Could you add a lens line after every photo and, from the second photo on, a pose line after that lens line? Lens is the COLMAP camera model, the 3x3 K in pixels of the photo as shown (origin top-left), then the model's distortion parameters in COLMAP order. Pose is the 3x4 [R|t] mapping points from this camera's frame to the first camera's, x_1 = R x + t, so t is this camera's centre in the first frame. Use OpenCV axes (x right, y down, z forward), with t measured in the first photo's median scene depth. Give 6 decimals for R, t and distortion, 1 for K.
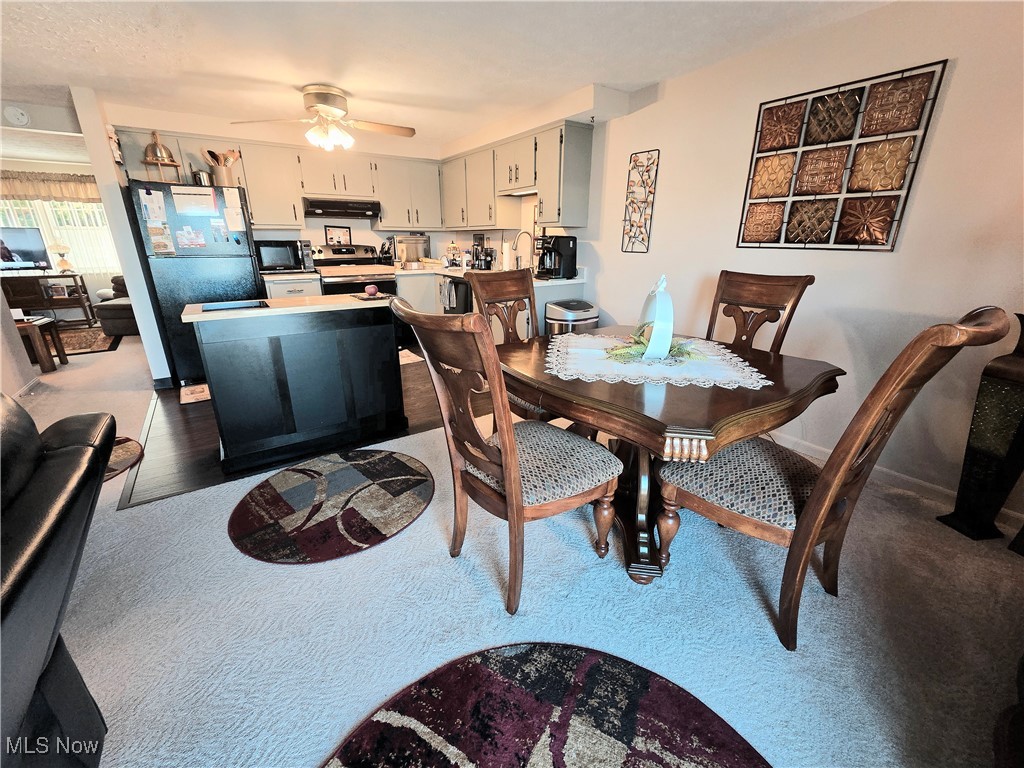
lens RADIAL K [[422.5, 0, 512.6], [0, 422.5, 385.6], [0, 0, 1]] dist [0.000309, -0.000532]
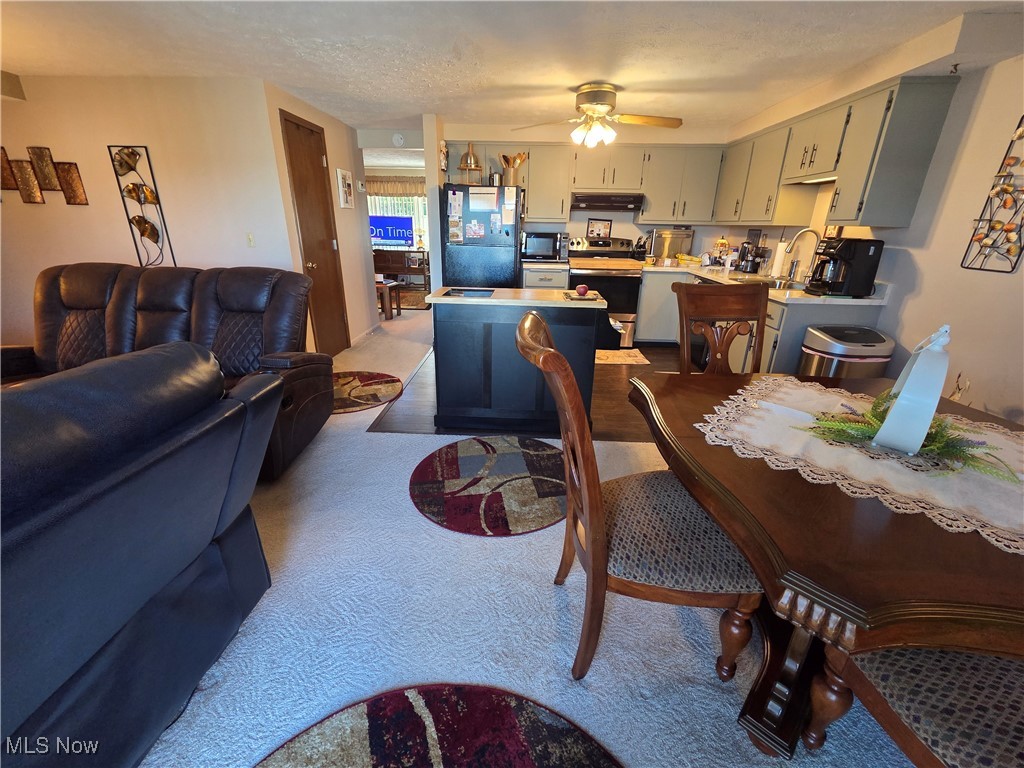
lens RADIAL K [[422.5, 0, 512.7], [0, 422.5, 384.0], [0, 0, 1]] dist [0.000309, -0.000532]
pose [[0.800965, 0.228294, -0.553477, 0.111662], [-0.214037, 0.972540, 0.091401, -0.053116], [0.559145, 0.045255, 0.827834, 0.073417]]
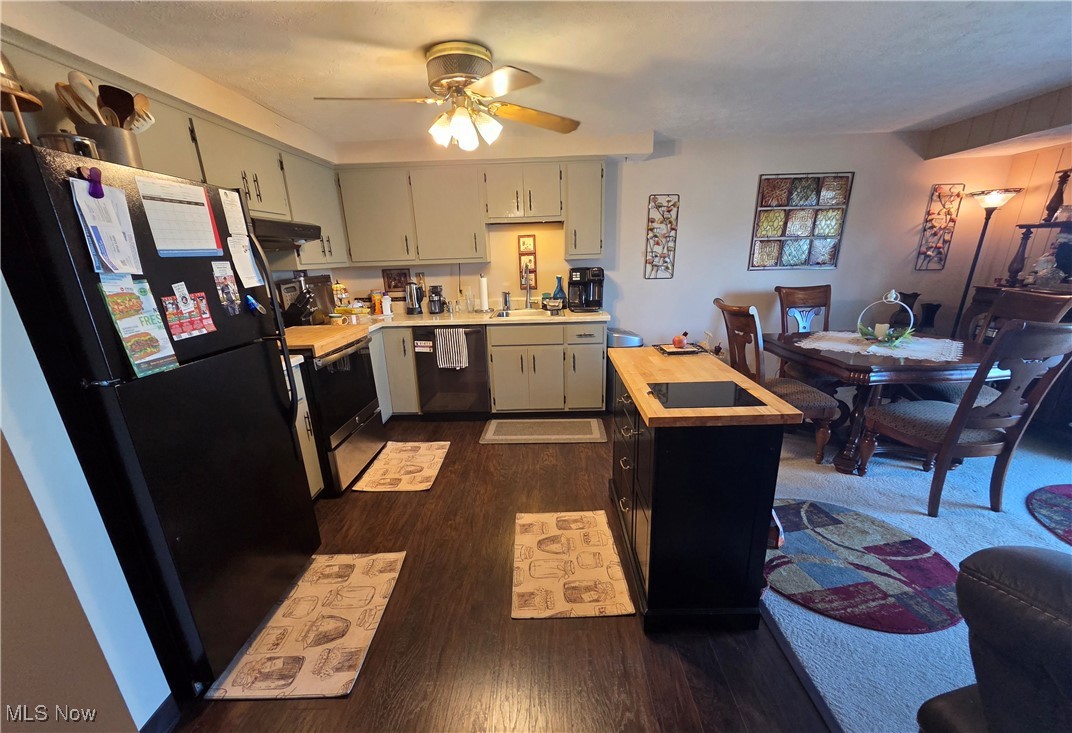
lens RADIAL K [[439.6, 0, 539.1], [0, 439.6, 404.7], [0, 0, 1]] dist [-0.001978, 0.000804]
pose [[0.591599, -0.277787, 0.756865, -0.958589], [0.292309, 0.948797, 0.119749, -0.237620], [-0.751376, 0.150395, 0.642507, 0.543803]]
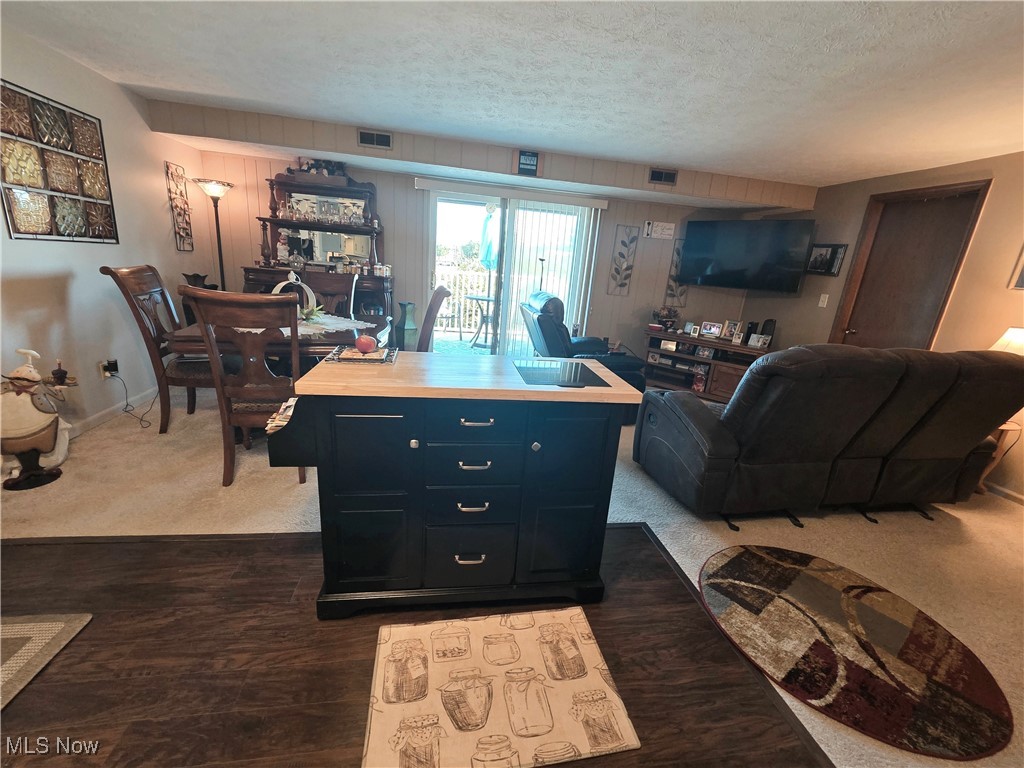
lens RADIAL K [[422.5, 0, 509.9], [0, 422.5, 386.1], [0, 0, 1]] dist [0.000309, -0.000532]
pose [[-0.894731, -0.190913, 0.403743, -0.622357], [0.071006, 0.831717, 0.550641, -0.400380], [-0.440924, 0.521344, -0.730607, 1.119286]]
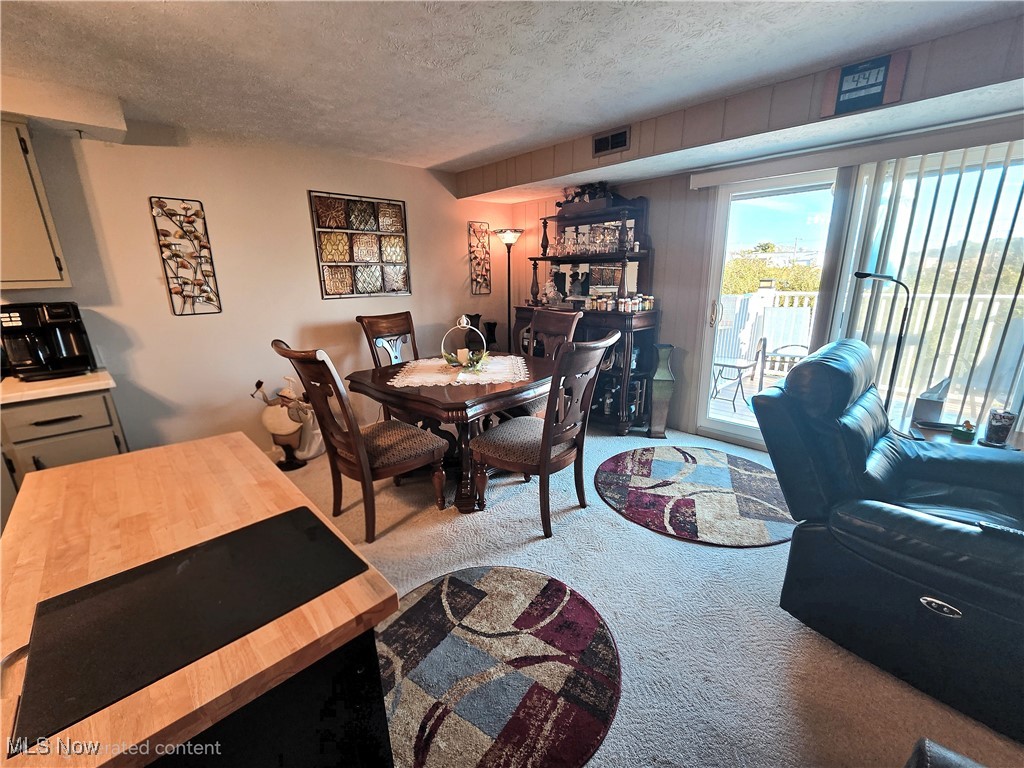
lens RADIAL K [[422.5, 0, 512.1], [0, 422.5, 386.2], [0, 0, 1]] dist [0.000309, -0.000532]
pose [[-0.159855, -0.255633, 0.953466, -0.662632], [0.343711, 0.891032, 0.296520, -0.234766], [-0.925370, 0.375117, -0.054572, 0.551832]]
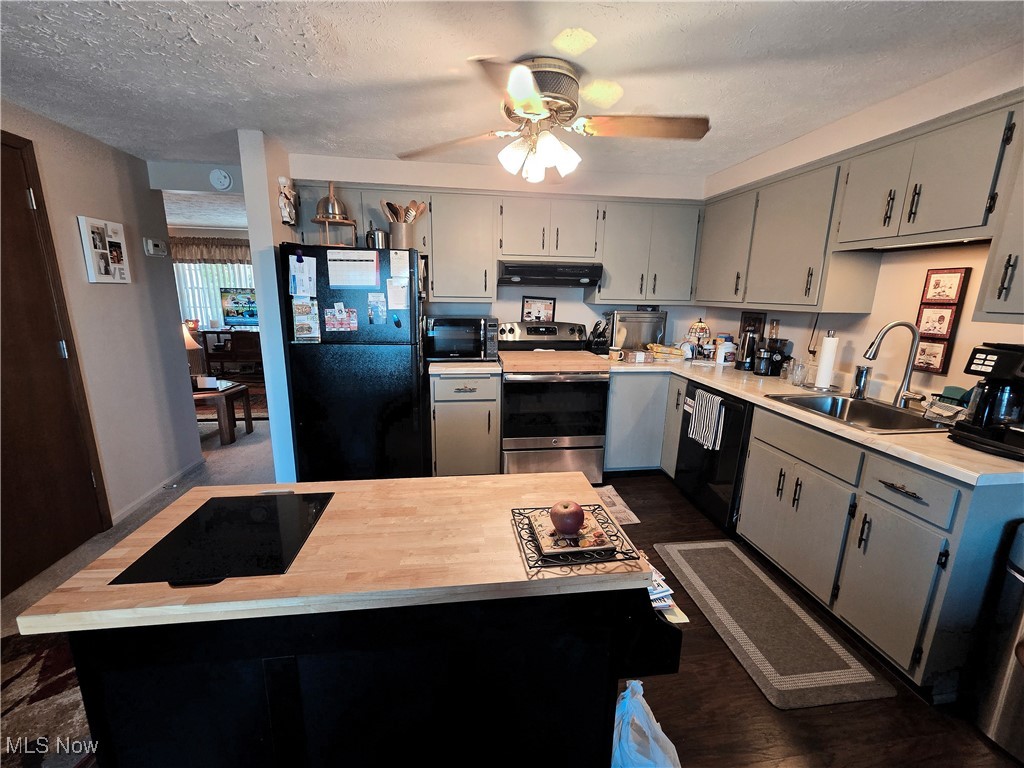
lens RADIAL K [[422.5, 0, 508.1], [0, 422.5, 383.4], [0, 0, 1]] dist [0.000309, -0.000532]
pose [[0.891098, 0.112554, -0.439632, -0.189281], [-0.165114, 0.982770, -0.083067, -0.242344], [0.422708, 0.146610, 0.894329, 0.523639]]
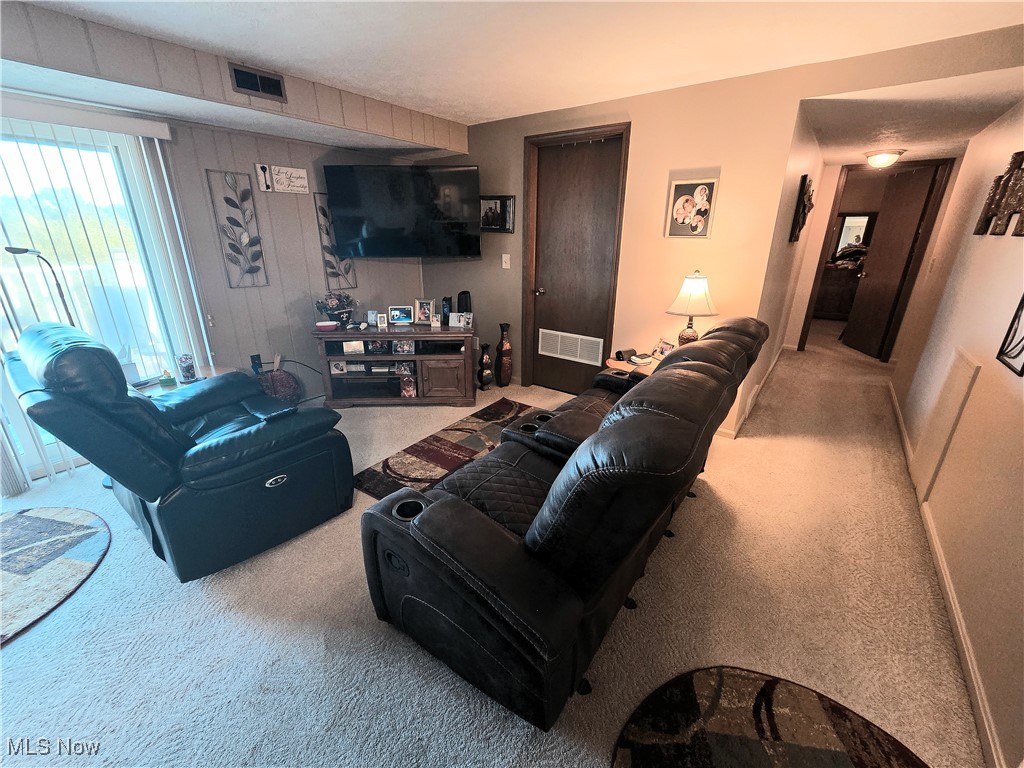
lens RADIAL K [[422.5, 0, 514.2], [0, 422.5, 386.7], [0, 0, 1]] dist [0.000309, -0.000532]
pose [[-0.950864, 0.103311, -0.291864, -0.557277], [-0.104890, 0.779448, 0.617623, -0.284205], [0.291301, 0.617889, -0.730313, 0.670422]]
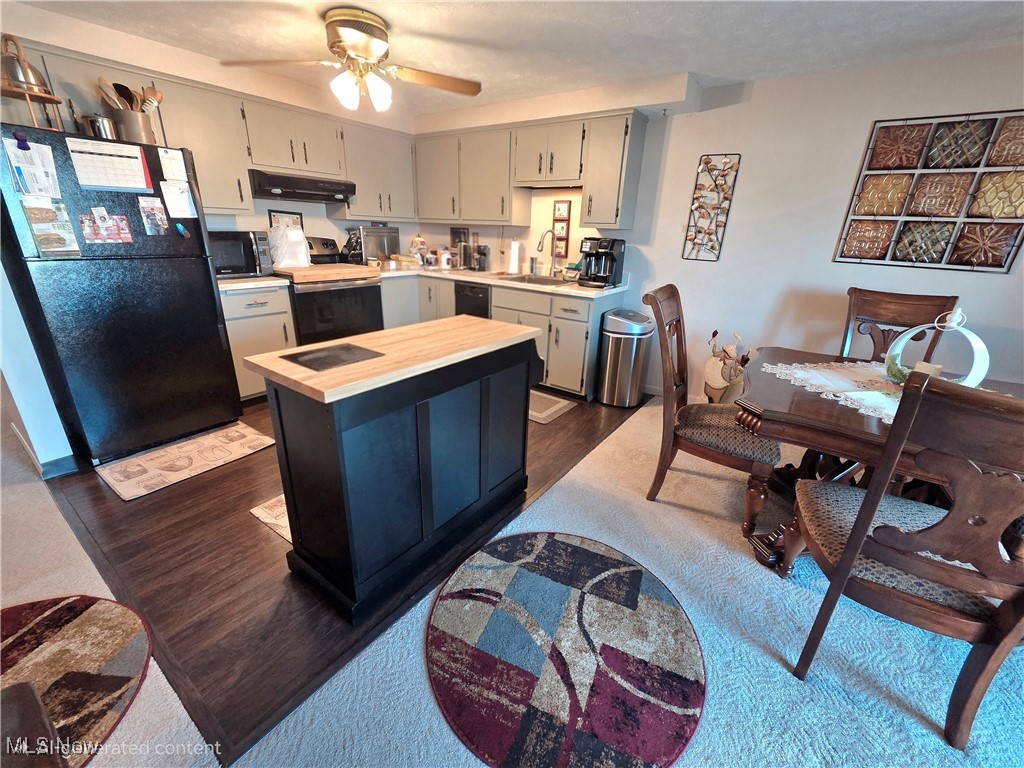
lens RADIAL K [[422.5, 0, 514.6], [0, 422.5, 382.2], [0, 0, 1]] dist [0.000309, -0.000532]
pose [[0.942611, -0.081313, 0.323842, -0.449037], [0.073715, 0.996641, 0.035683, -0.112998], [-0.325656, -0.009763, 0.945438, 0.248174]]
